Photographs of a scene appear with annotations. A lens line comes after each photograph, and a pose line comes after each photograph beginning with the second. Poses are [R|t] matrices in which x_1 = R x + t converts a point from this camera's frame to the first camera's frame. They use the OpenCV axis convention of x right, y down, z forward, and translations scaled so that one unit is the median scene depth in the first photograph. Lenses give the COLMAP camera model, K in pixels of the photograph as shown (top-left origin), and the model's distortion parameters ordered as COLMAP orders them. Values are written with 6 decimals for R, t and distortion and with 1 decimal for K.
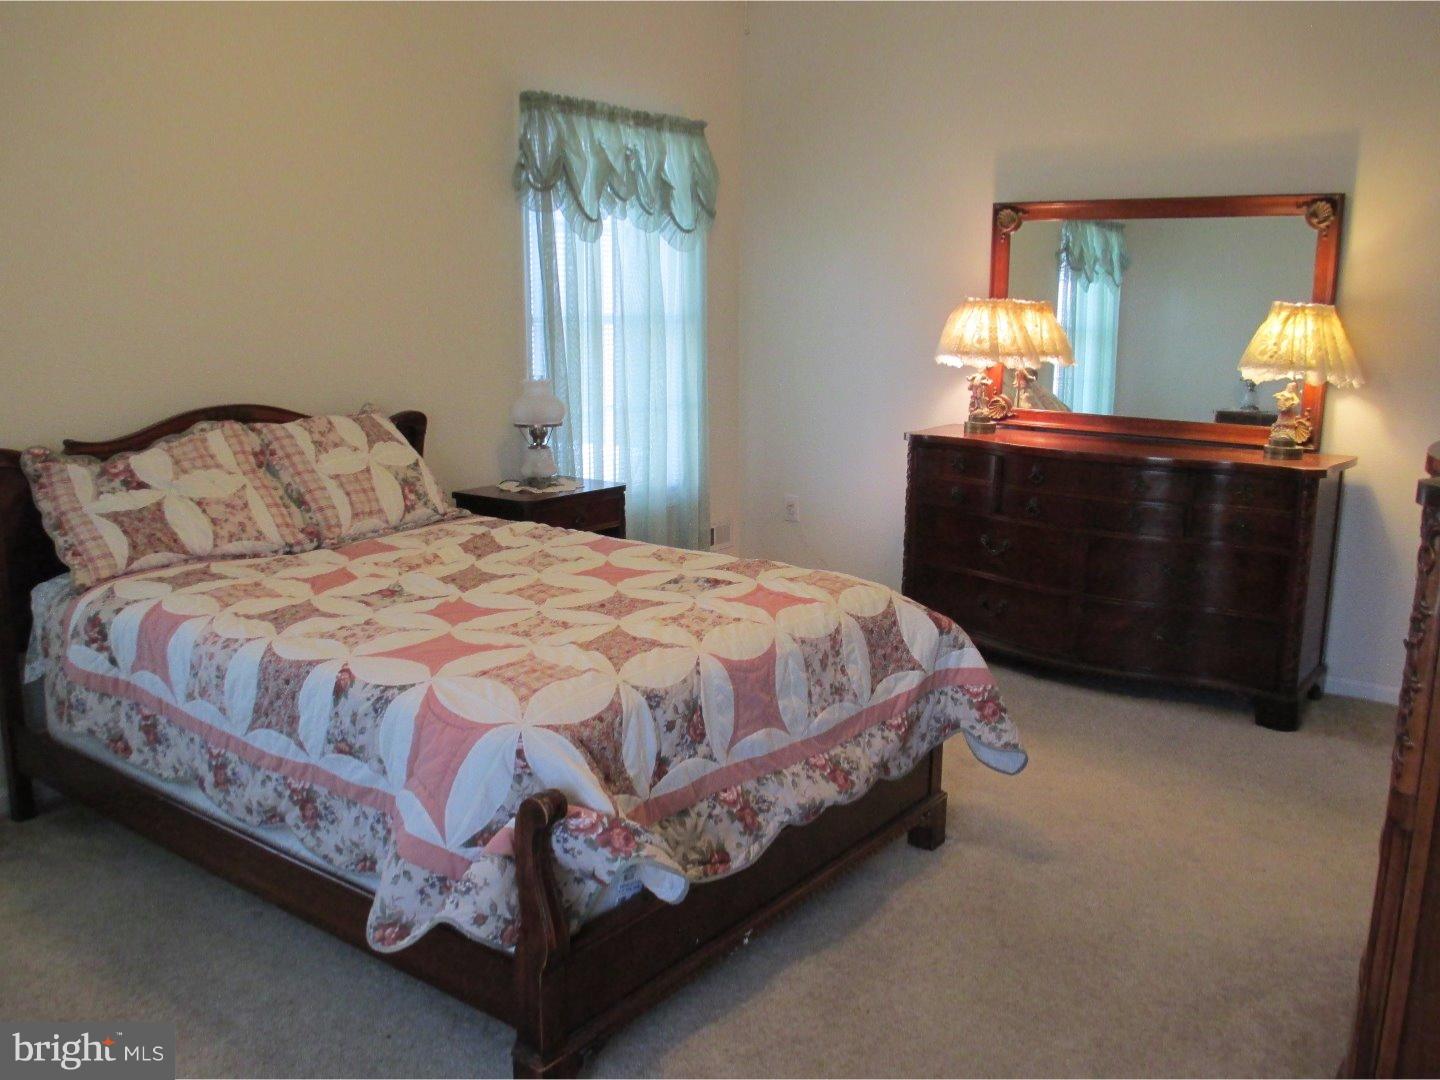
lens RADIAL K [[1223.8, 0, 722.8], [0, 1223.8, 547.1], [0, 0, 1]] dist [-0.066094, 0.049313]
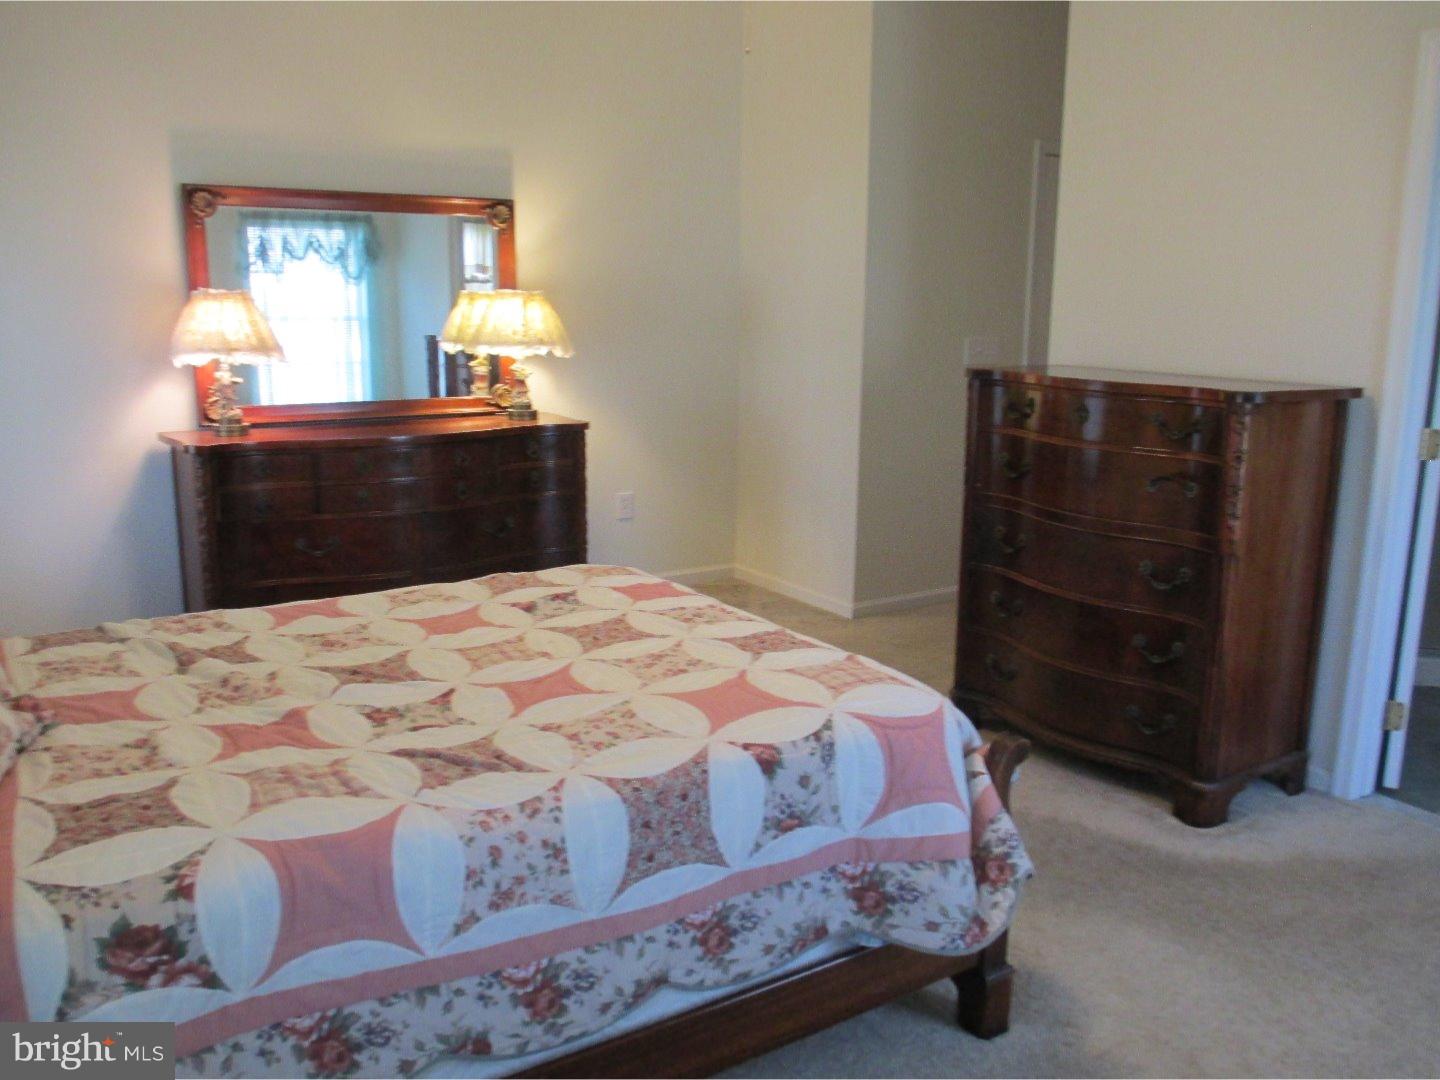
lens RADIAL K [[1223.8, 0, 720.6], [0, 1223.8, 537.8], [0, 0, 1]] dist [-0.066094, 0.049313]
pose [[0.349822, -0.195467, 0.916197, -0.951565], [0.184159, 0.973256, 0.137325, -0.142415], [-0.918537, 0.120687, 0.376463, 0.604969]]
